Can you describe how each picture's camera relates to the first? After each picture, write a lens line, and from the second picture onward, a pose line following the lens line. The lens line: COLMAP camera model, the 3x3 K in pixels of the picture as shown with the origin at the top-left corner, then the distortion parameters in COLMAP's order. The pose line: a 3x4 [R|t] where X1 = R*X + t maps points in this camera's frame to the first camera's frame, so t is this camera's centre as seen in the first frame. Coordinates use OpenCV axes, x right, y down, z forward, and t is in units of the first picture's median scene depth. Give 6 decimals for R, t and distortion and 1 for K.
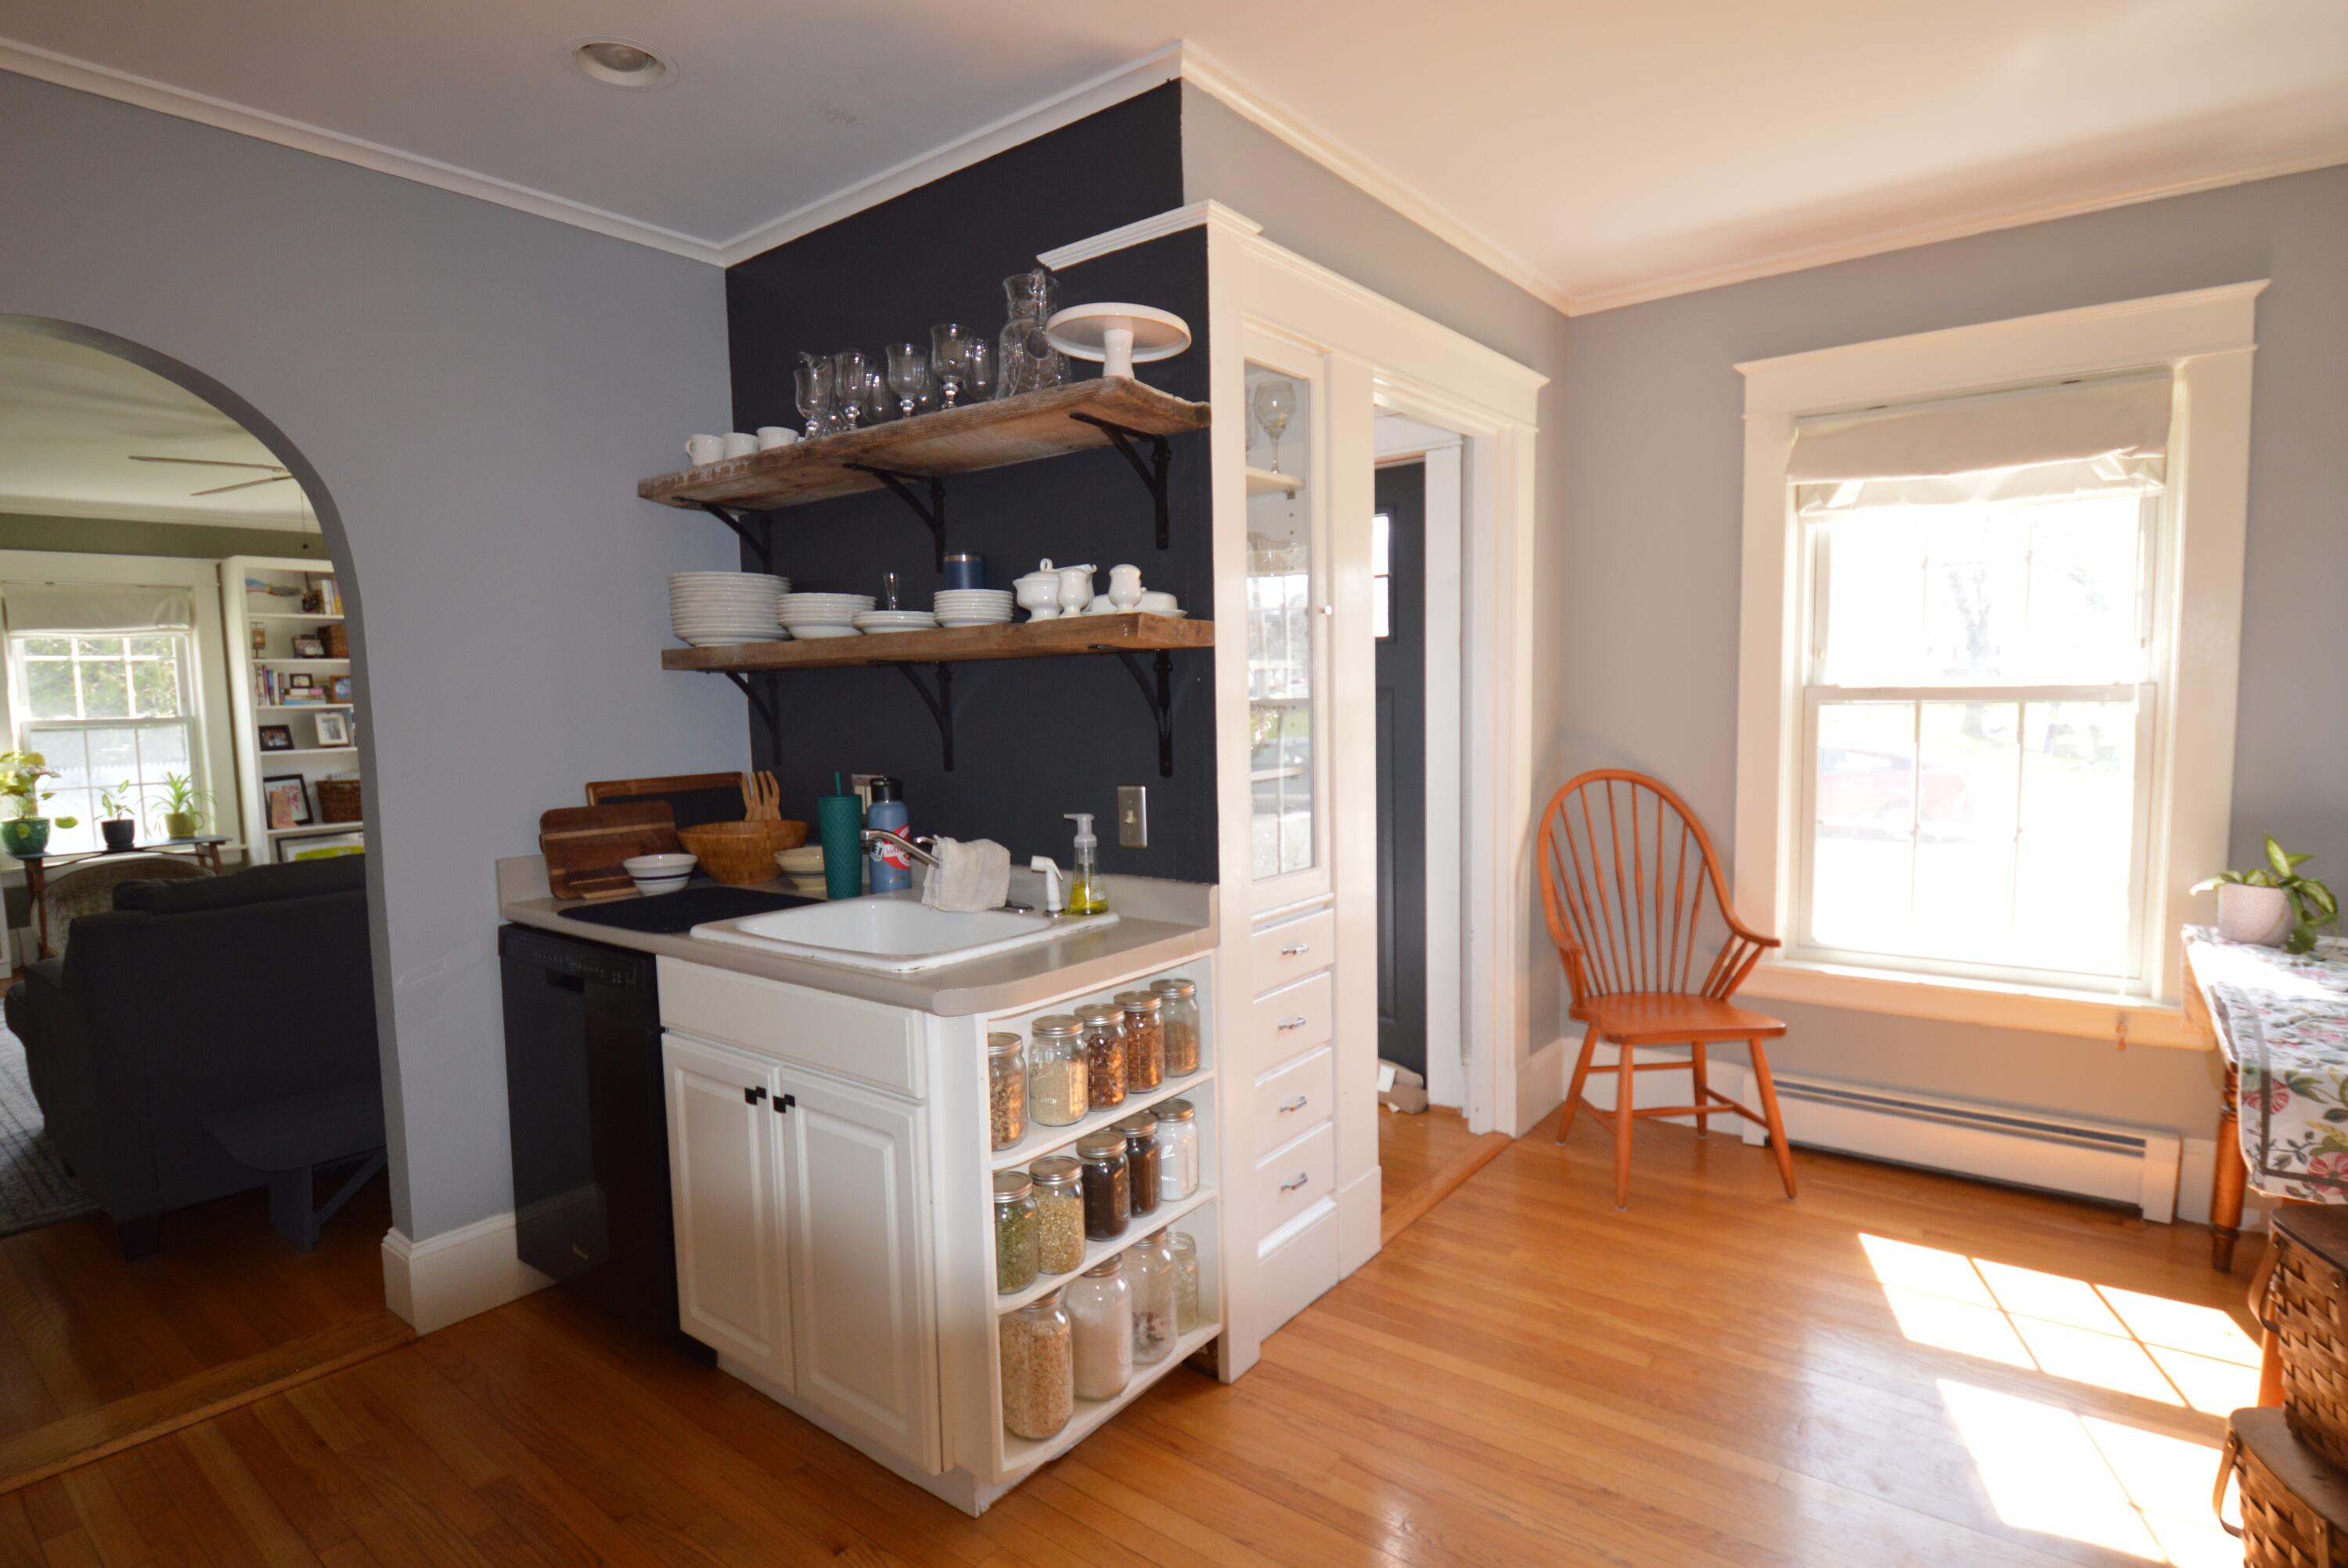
lens RADIAL K [[1196.4, 0, 1177.5], [0, 1196.4, 797.3], [0, 0, 1]] dist [-0.001802, -0.015577]
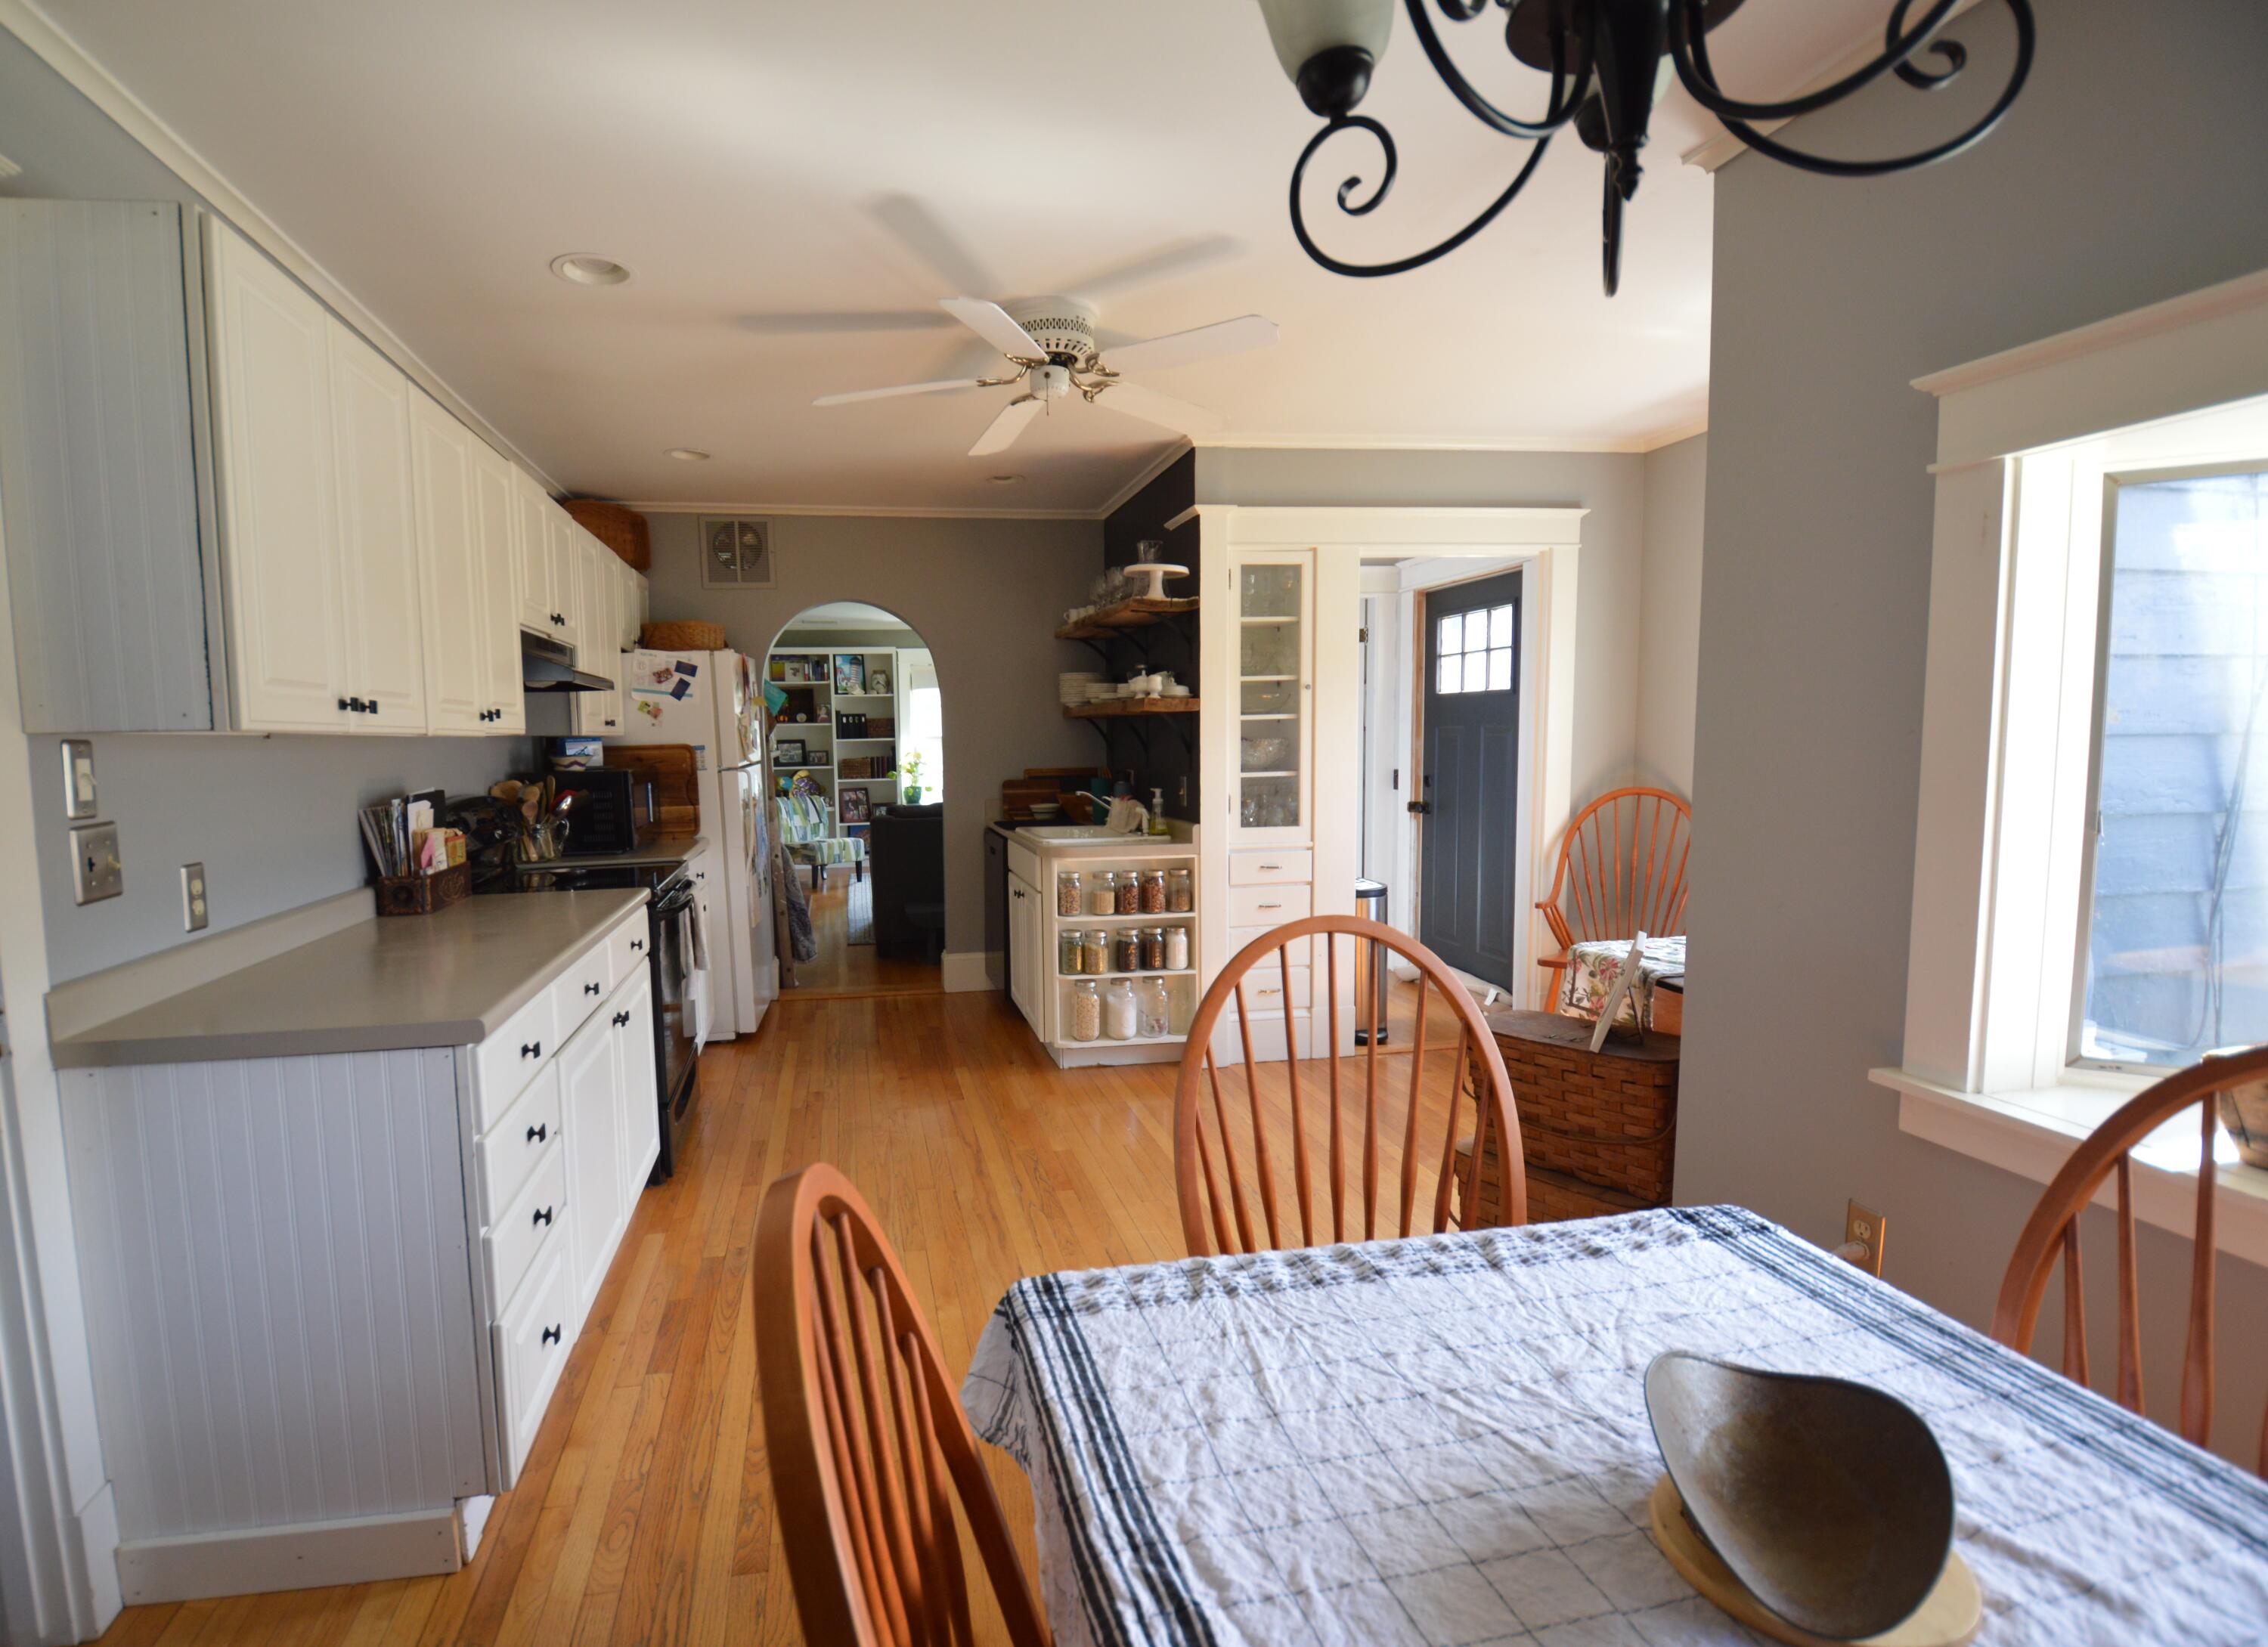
lens RADIAL K [[1092.9, 0, 1023.8], [0, 1092.9, 831.2], [0, 0, 1]] dist [0.038281, -0.049169]
pose [[0.736554, 0.069389, -0.672810, 0.688851], [-0.056553, 0.997559, 0.040971, 0.015087], [0.674011, 0.007872, 0.738680, -0.394279]]
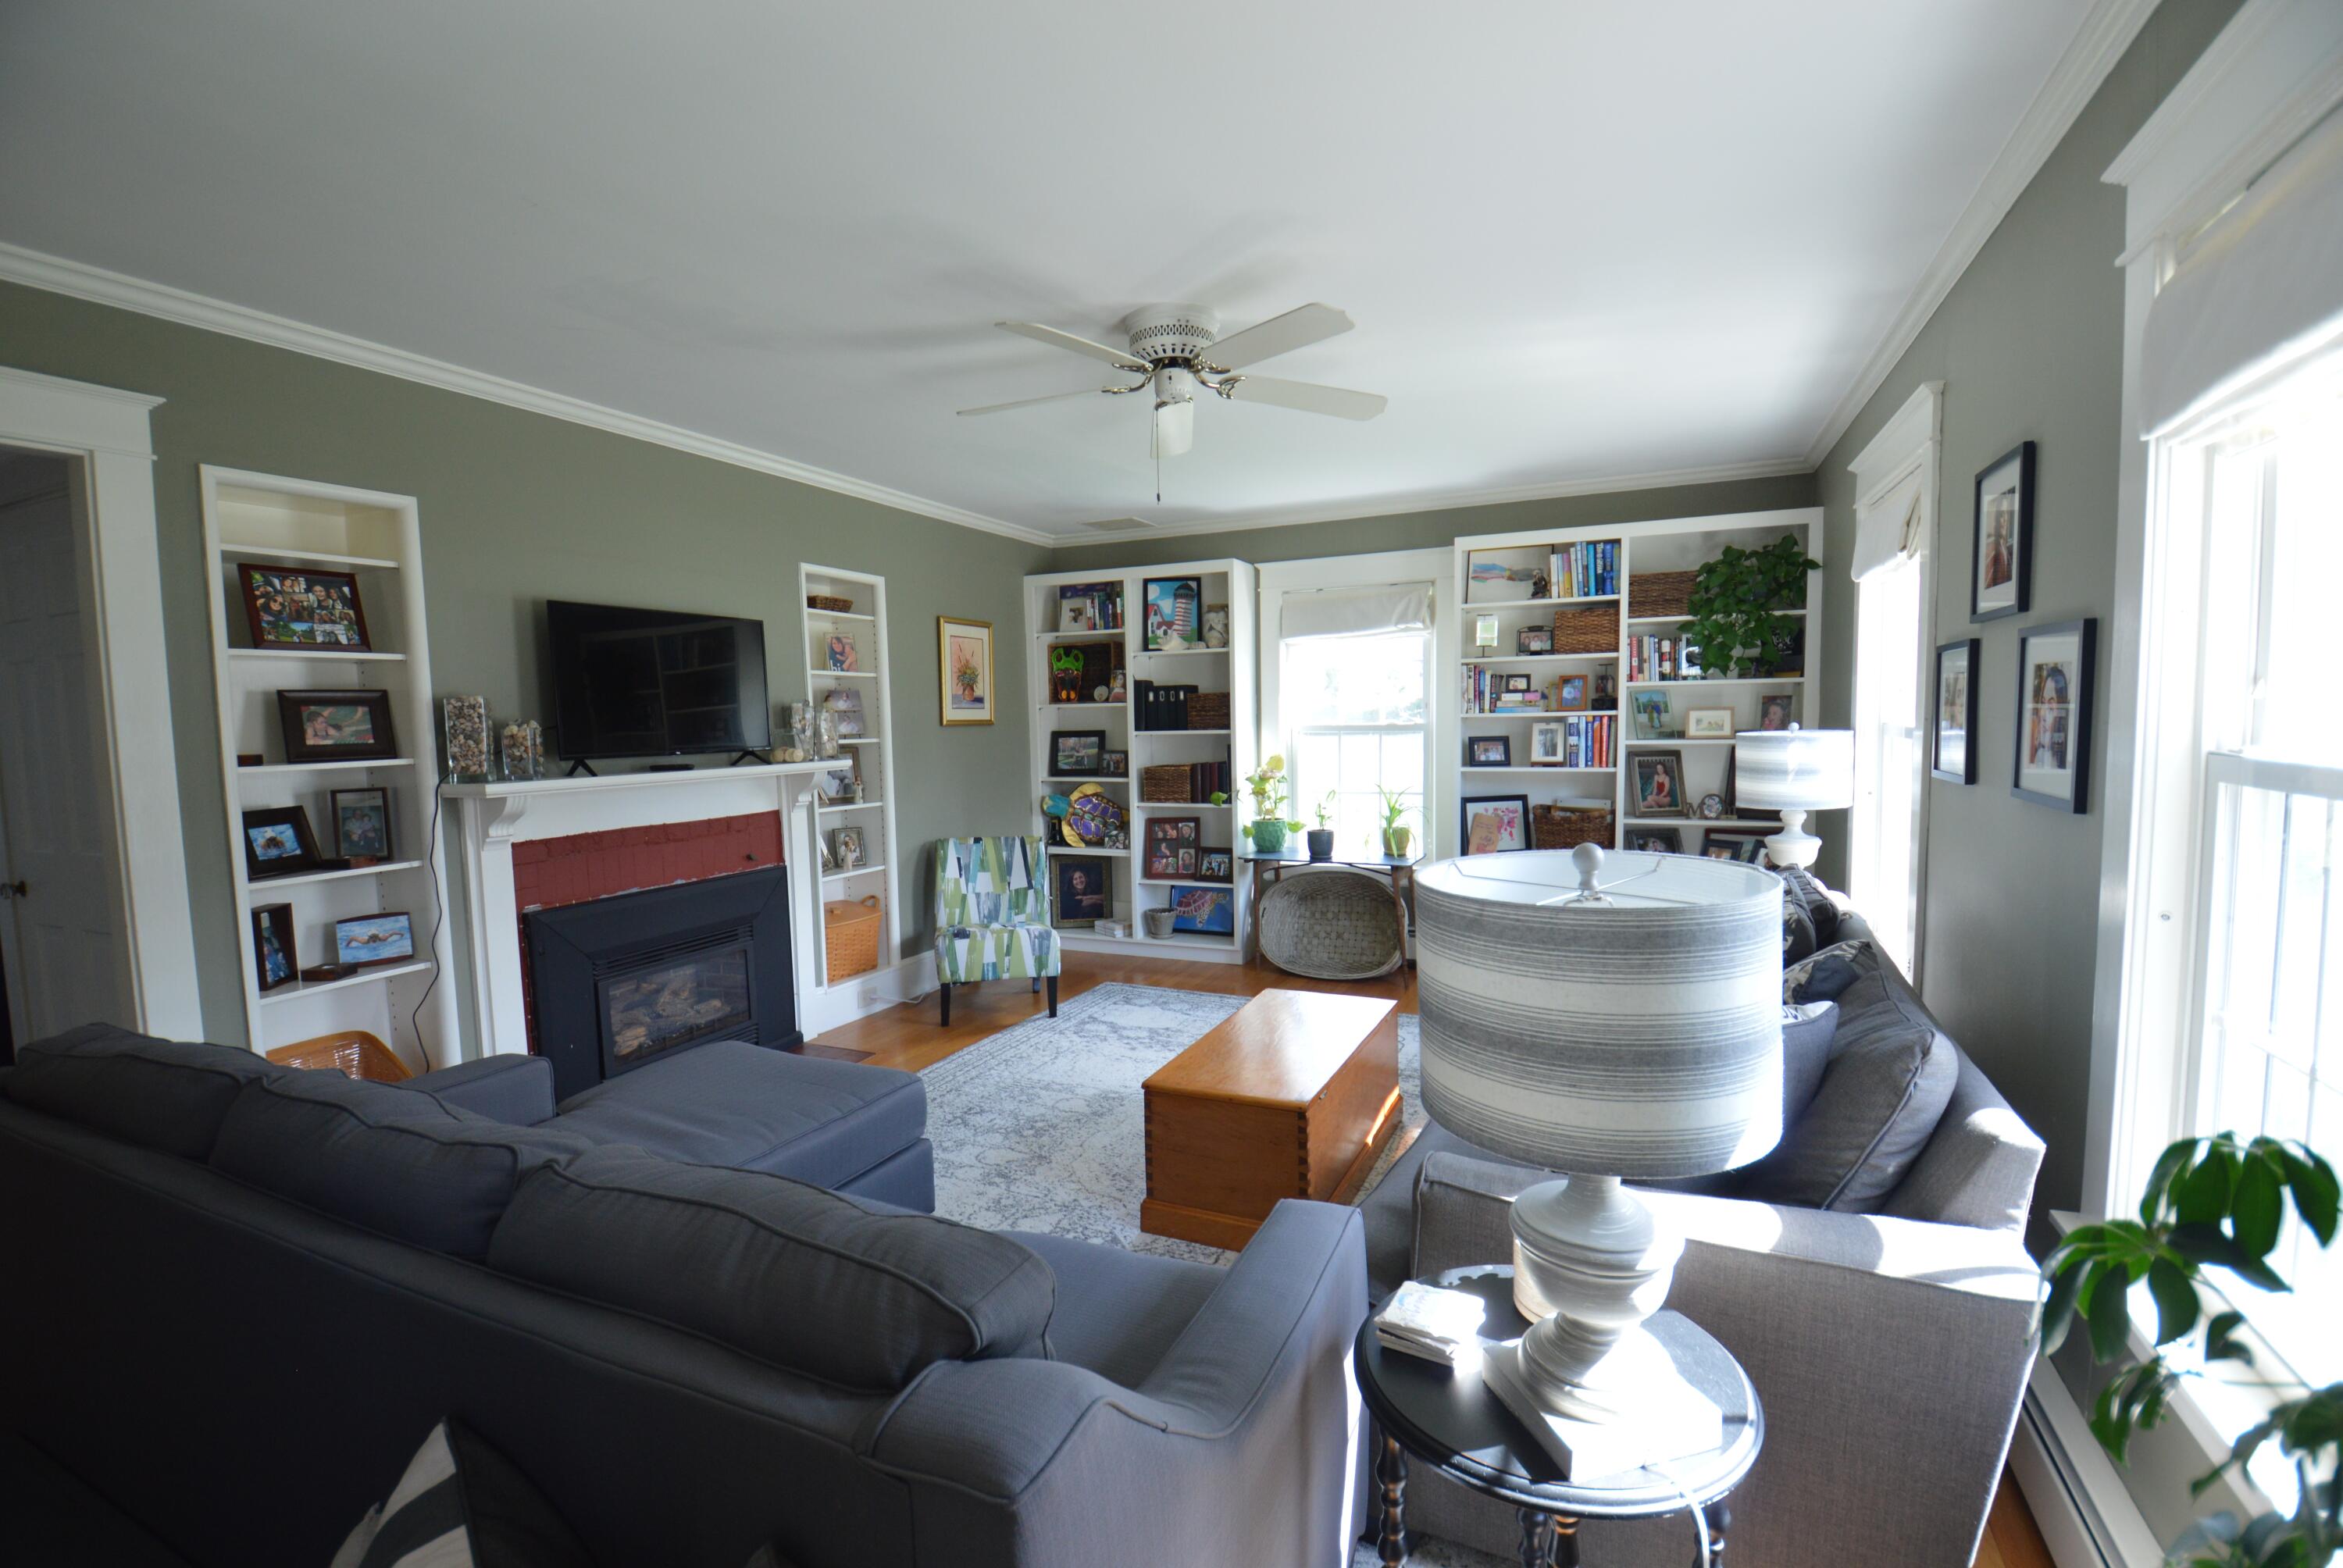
lens RADIAL K [[1051.9, 0, 1154.3], [0, 1051.9, 803.0], [0, 0, 1]] dist [-0.001007, -0.000287]
pose [[0.223900, 0.098833, -0.969588, -0.165082], [-0.072326, 0.993787, 0.084598, -0.118342], [0.971925, 0.051185, 0.229657, 1.191015]]
